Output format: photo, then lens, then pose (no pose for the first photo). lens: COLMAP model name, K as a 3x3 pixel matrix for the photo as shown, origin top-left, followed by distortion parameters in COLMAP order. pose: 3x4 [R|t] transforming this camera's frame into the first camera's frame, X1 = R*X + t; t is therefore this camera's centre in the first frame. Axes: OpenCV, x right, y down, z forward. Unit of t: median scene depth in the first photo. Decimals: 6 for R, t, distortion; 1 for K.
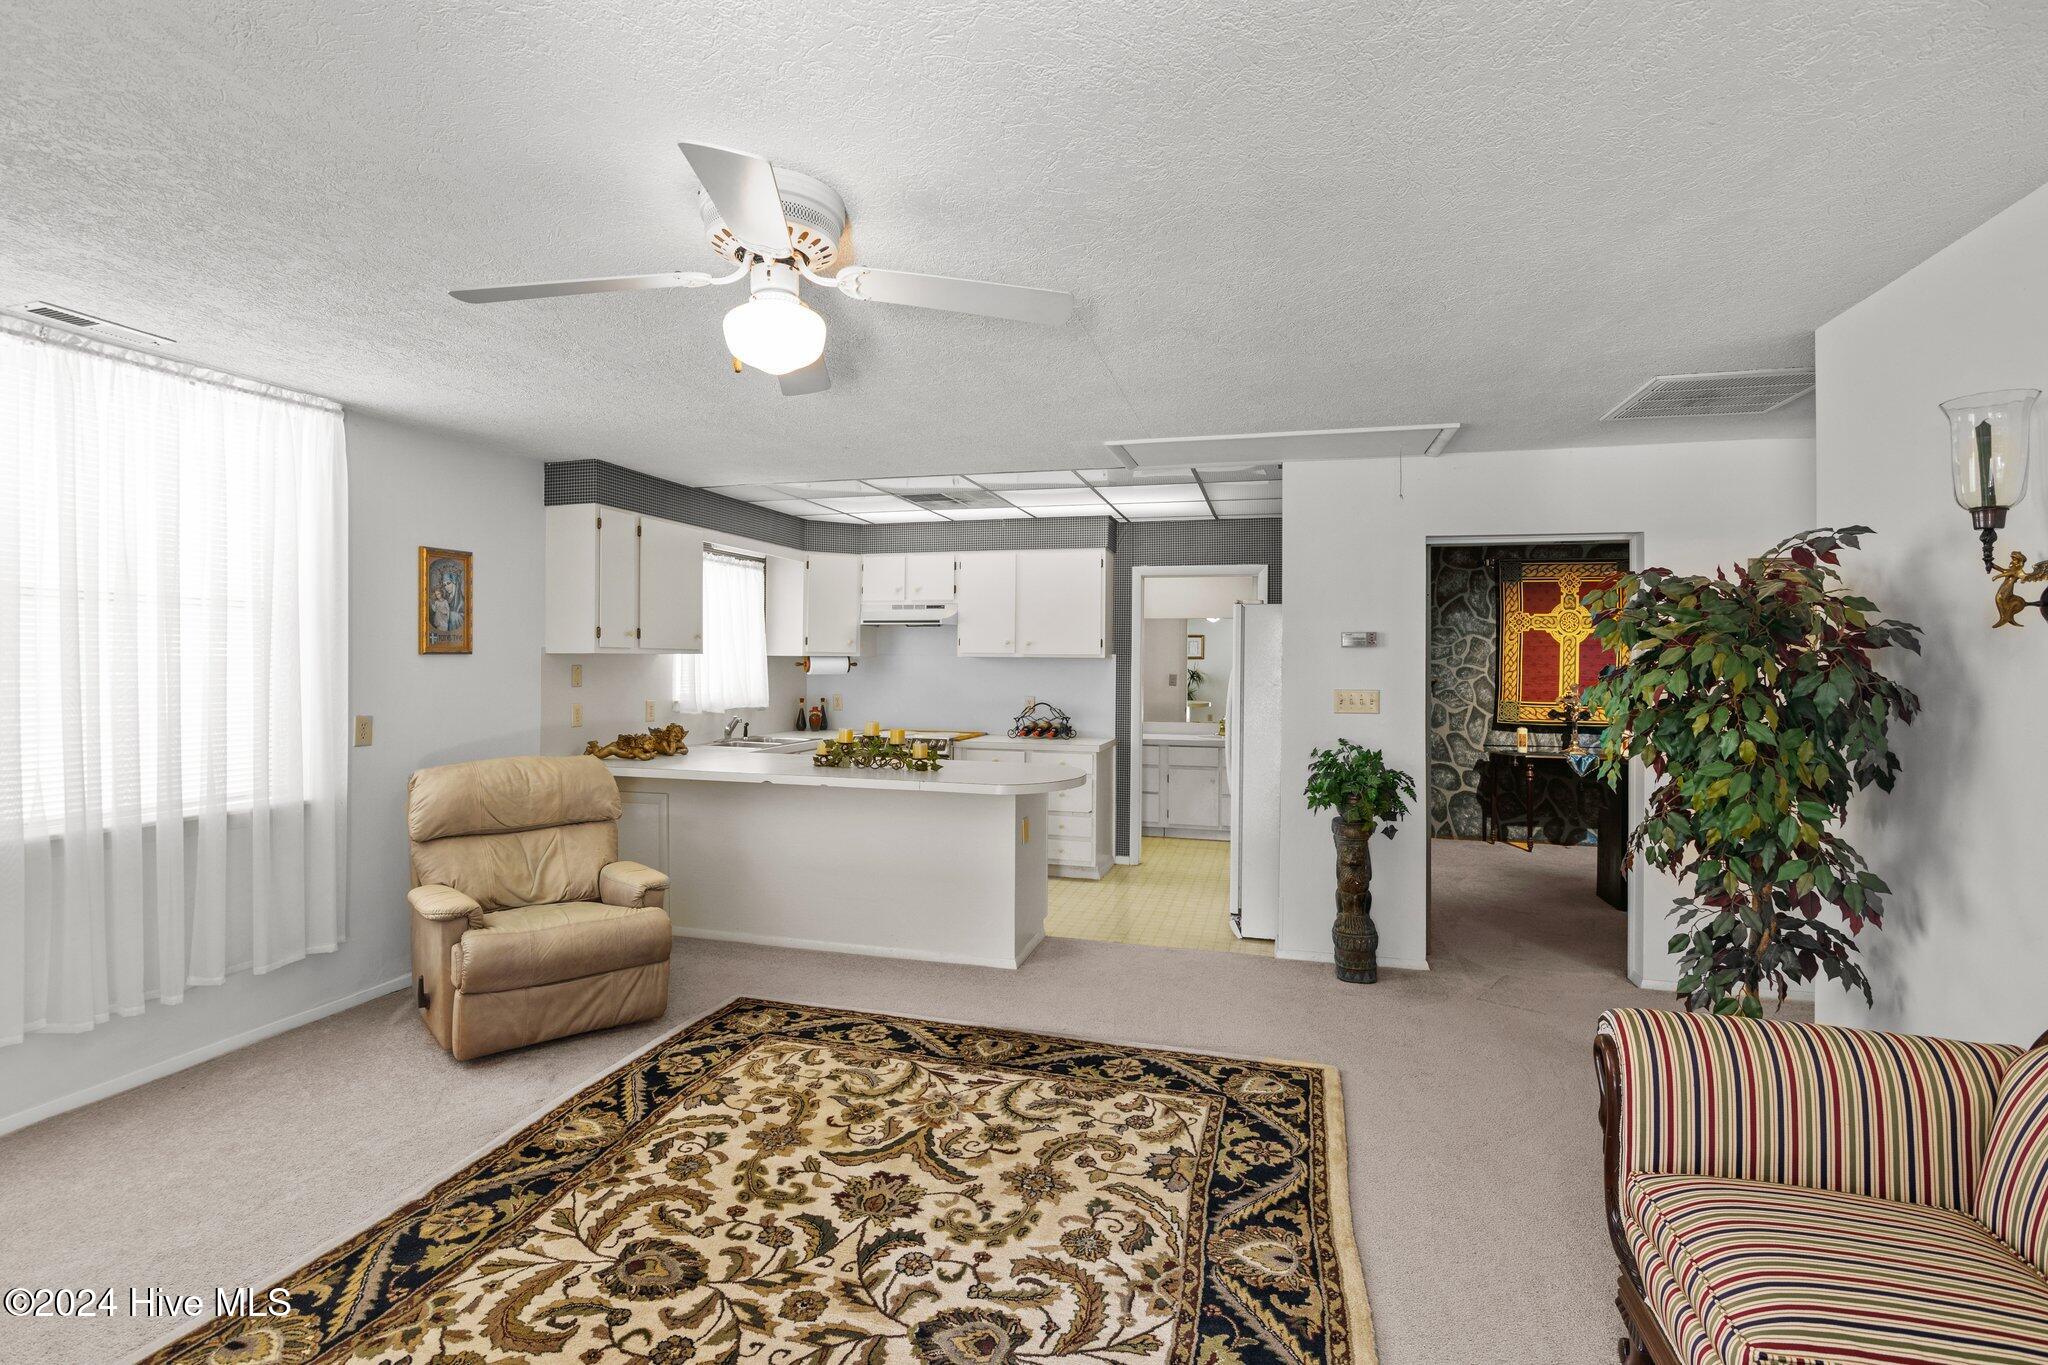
lens RADIAL K [[936.8, 0, 1015.7], [0, 936.8, 663.9], [0, 0, 1]] dist [-0.020225, -0.000137]
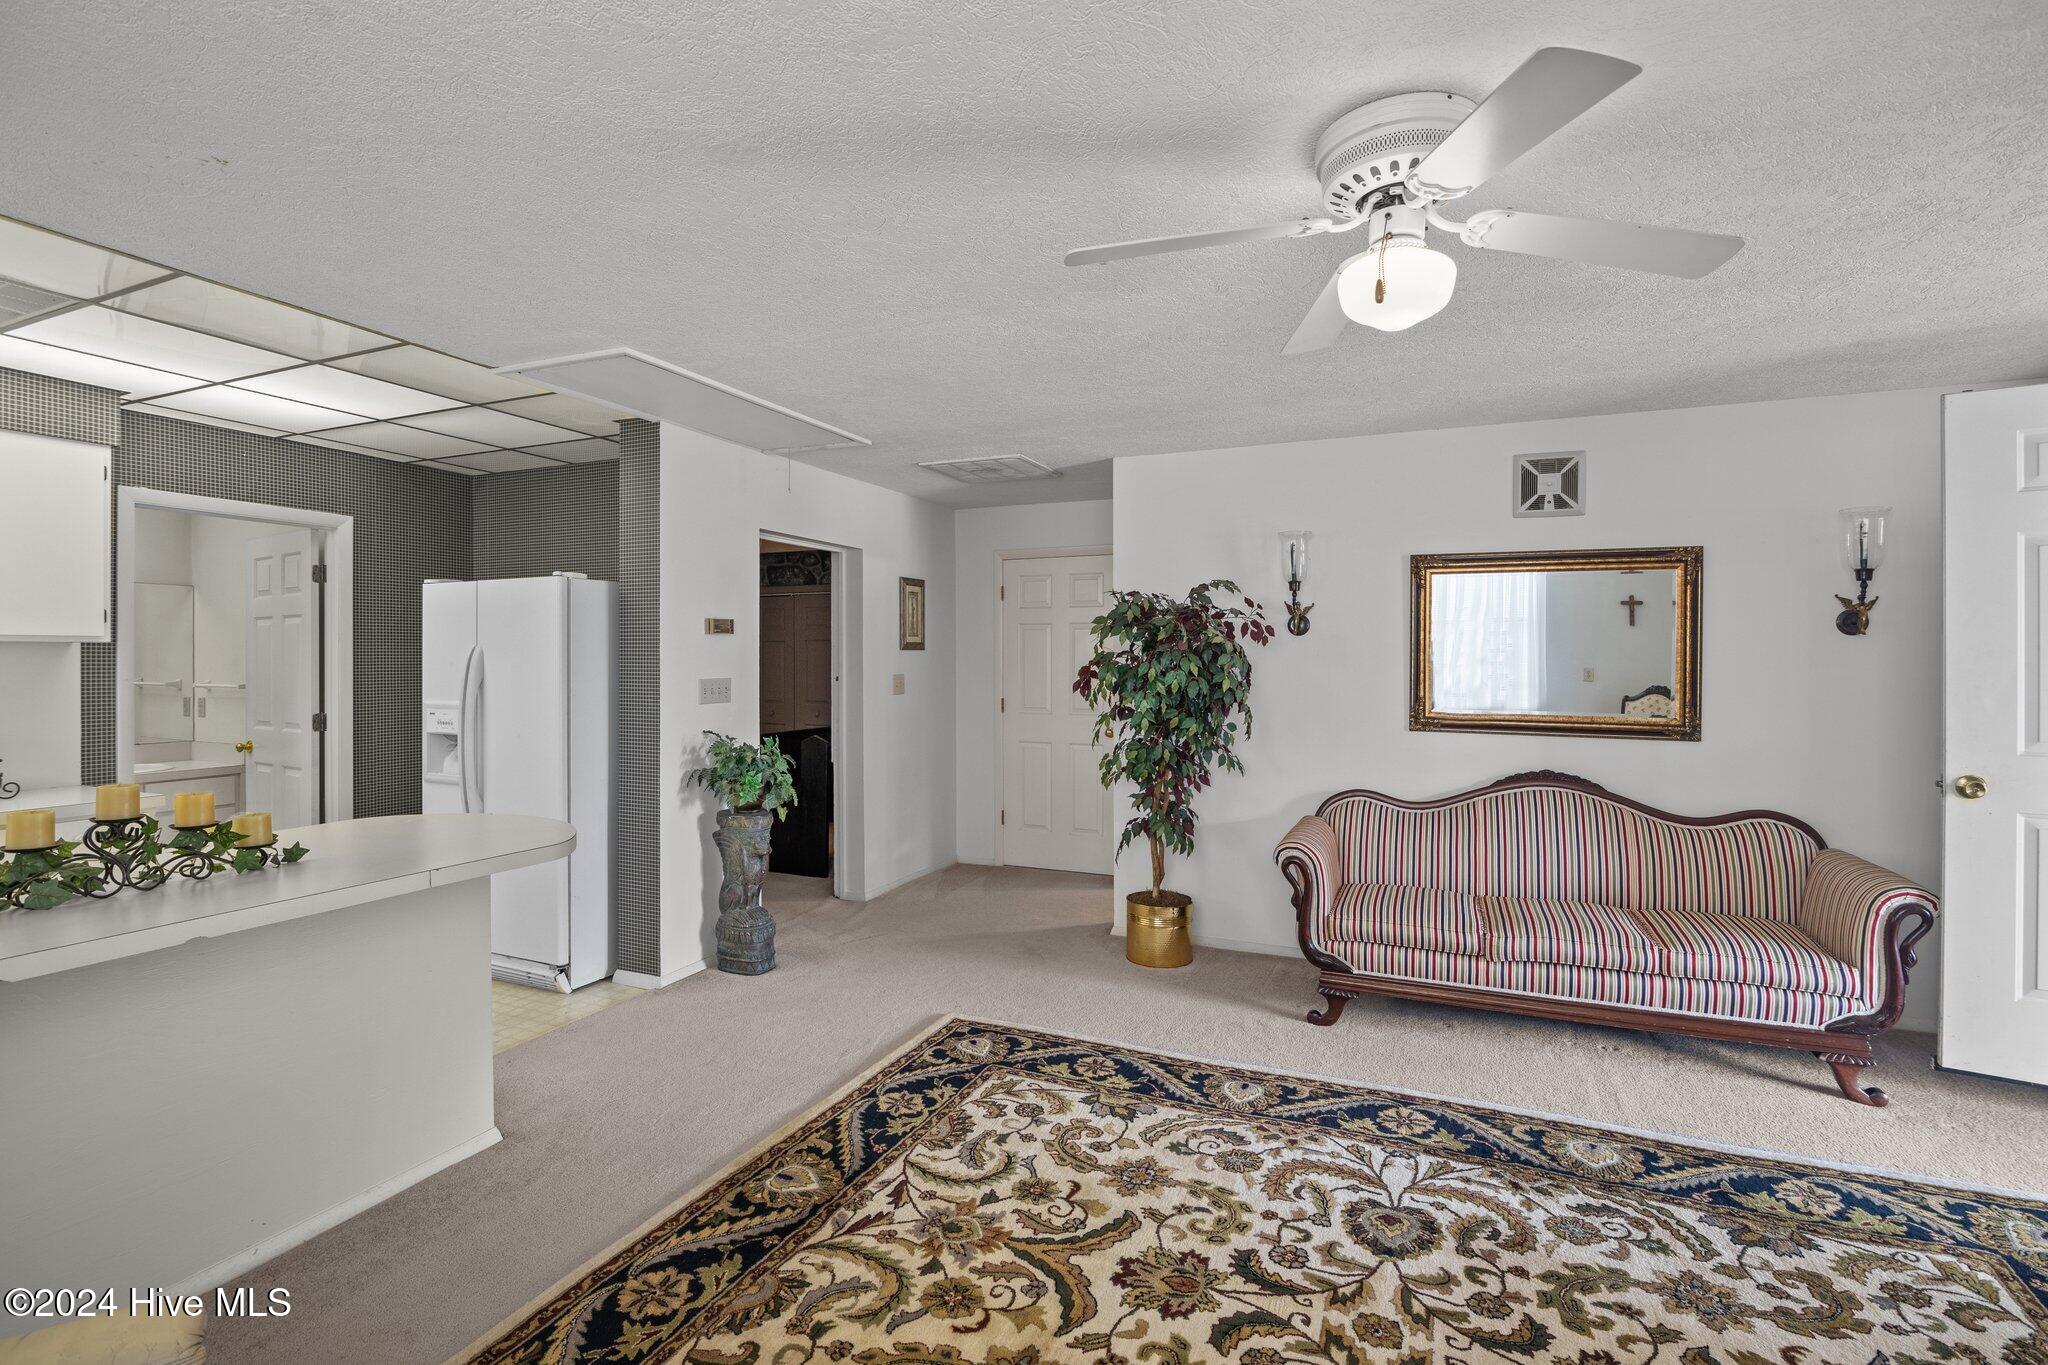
lens RADIAL K [[936.8, 0, 1014.2], [0, 936.8, 671.1], [0, 0, 1]] dist [-0.020225, -0.000137]
pose [[0.146332, -0.020258, 0.989028, -0.874238], [0.000859, 0.999793, 0.020352, 0.000255], [-0.989235, -0.002129, 0.146319, 0.895133]]
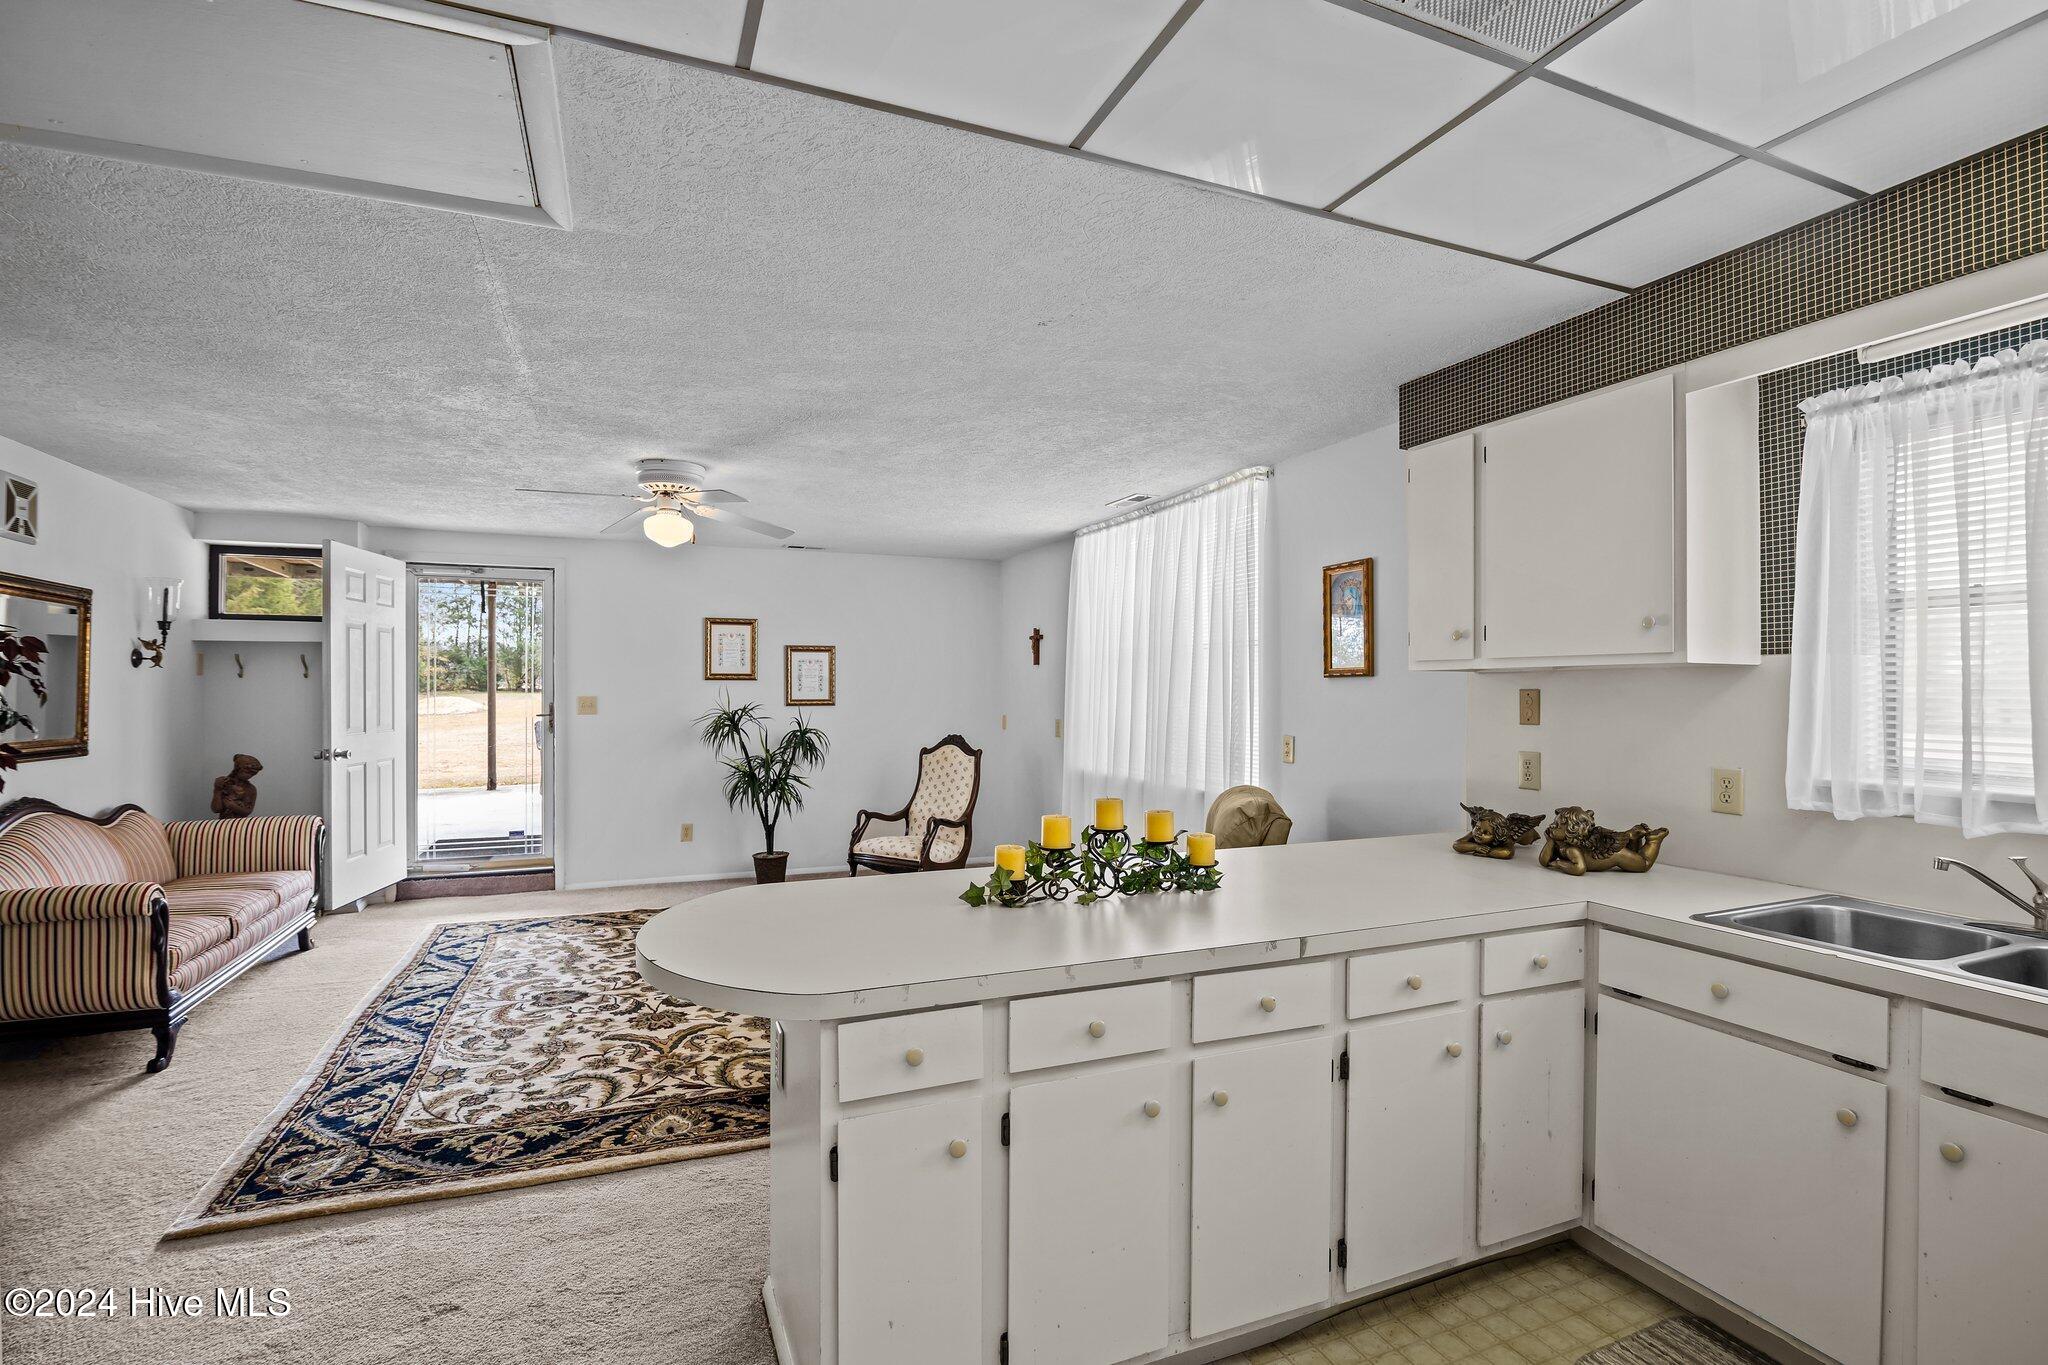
lens RADIAL K [[936.8, 0, 1024.0], [0, 936.8, 686.1], [0, 0, 1]] dist [-0.020225, -0.000137]
pose [[-0.780199, -0.011082, -0.625434, 0.322288], [-0.008878, 0.999939, -0.006644, 0.009024], [0.625469, 0.000369, -0.780249, 2.312355]]
